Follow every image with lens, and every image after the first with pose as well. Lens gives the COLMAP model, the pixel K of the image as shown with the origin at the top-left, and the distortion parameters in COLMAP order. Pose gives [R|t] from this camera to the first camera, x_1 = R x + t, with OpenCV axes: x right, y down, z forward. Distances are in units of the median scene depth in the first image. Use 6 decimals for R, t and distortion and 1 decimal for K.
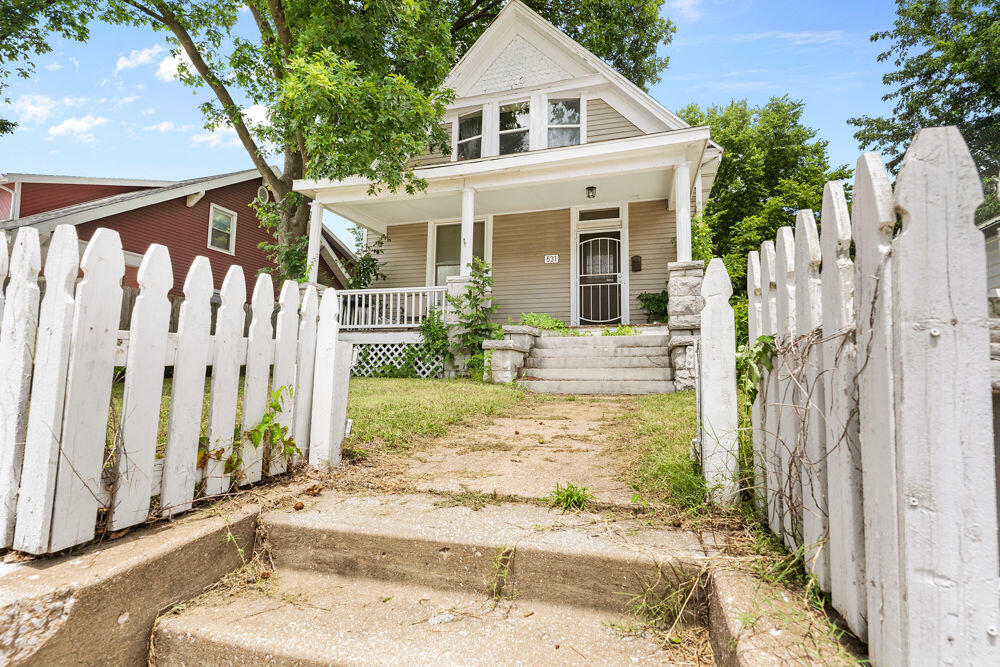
lens RADIAL K [[469.9, 0, 500.0], [0, 469.9, 333.5], [0, 0, 1]] dist [0.001827, -0.000829]
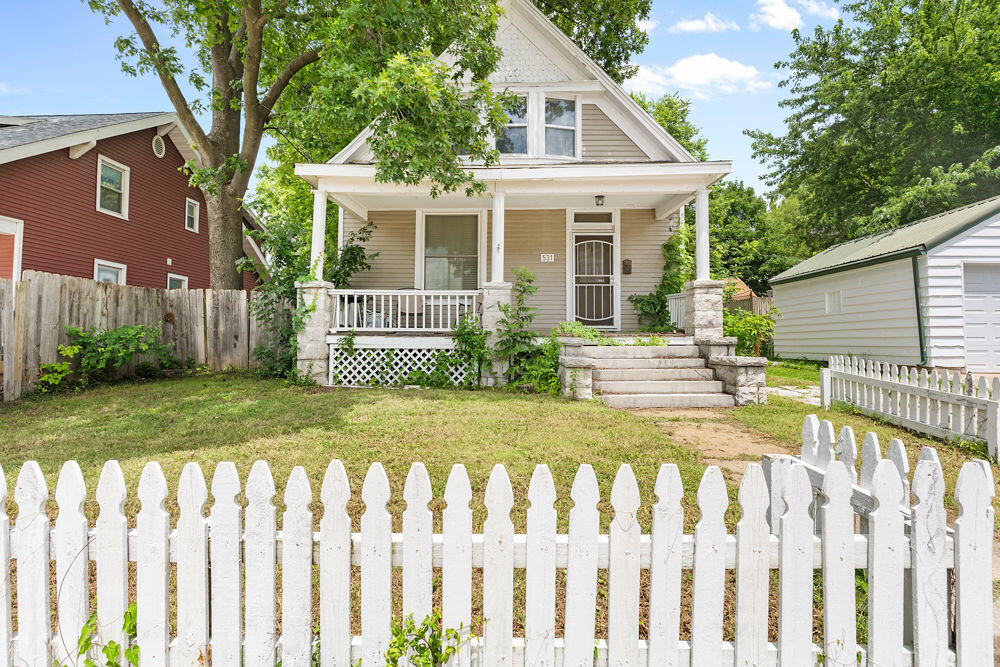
lens RADIAL K [[475.5, 0, 498.3], [0, 475.5, 325.2], [0, 0, 1]] dist [0.001754, 0.000107]
pose [[0.963500, -0.001103, 0.267707, -0.286367], [-0.016044, 0.997956, 0.061855, -0.076697], [-0.267228, -0.063892, 0.961513, 0.014597]]
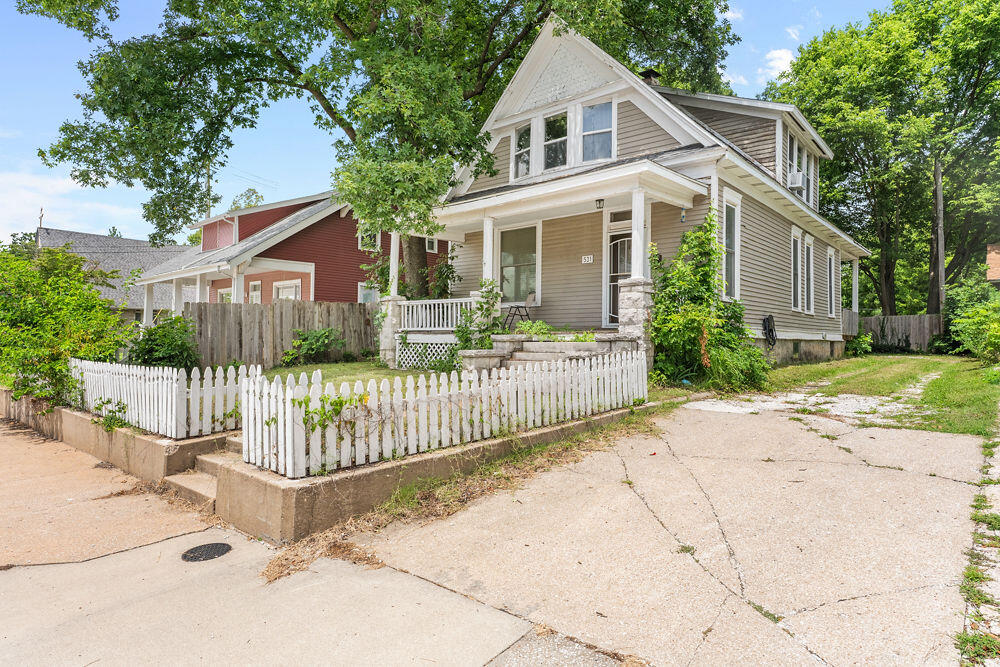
lens RADIAL K [[566.6, 0, 500.0], [0, 566.6, 333.5], [0, 0, 1]] dist [0.002961, 0.000339]
pose [[0.914778, -0.009725, -0.403840, 0.471524], [0.042234, 0.996534, 0.071671, -0.093772], [0.401743, -0.082619, 0.912018, -0.306471]]
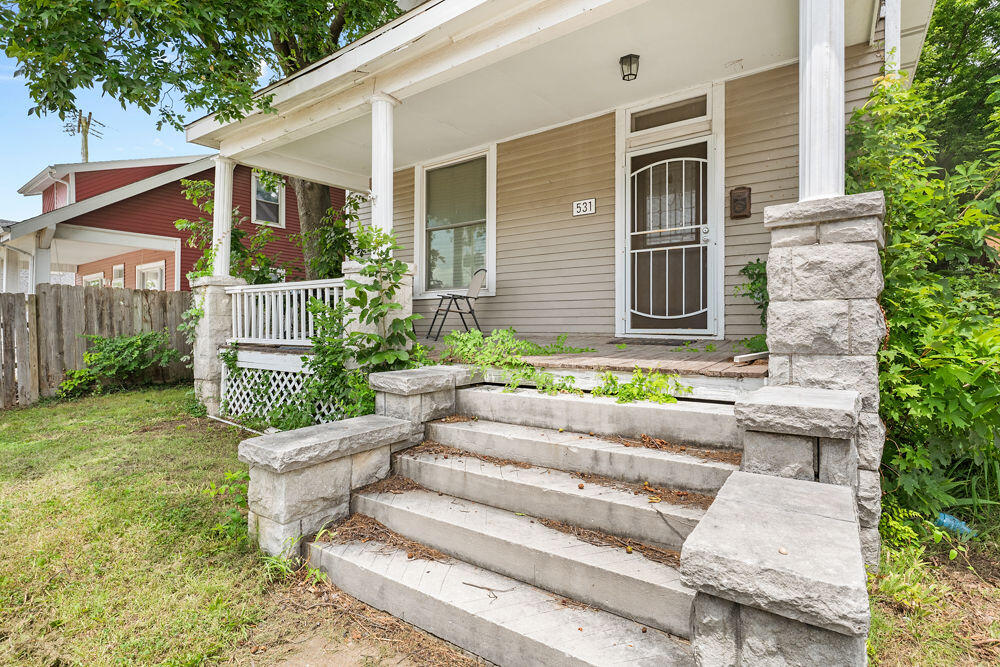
lens RADIAL K [[475.5, 0, 498.3], [0, 475.5, 325.2], [0, 0, 1]] dist [0.001754, 0.000107]
pose [[0.950733, -0.013047, -0.309737, 0.196375], [0.041672, 0.995425, 0.085980, -0.071543], [0.307199, -0.094651, 0.946927, 0.415435]]
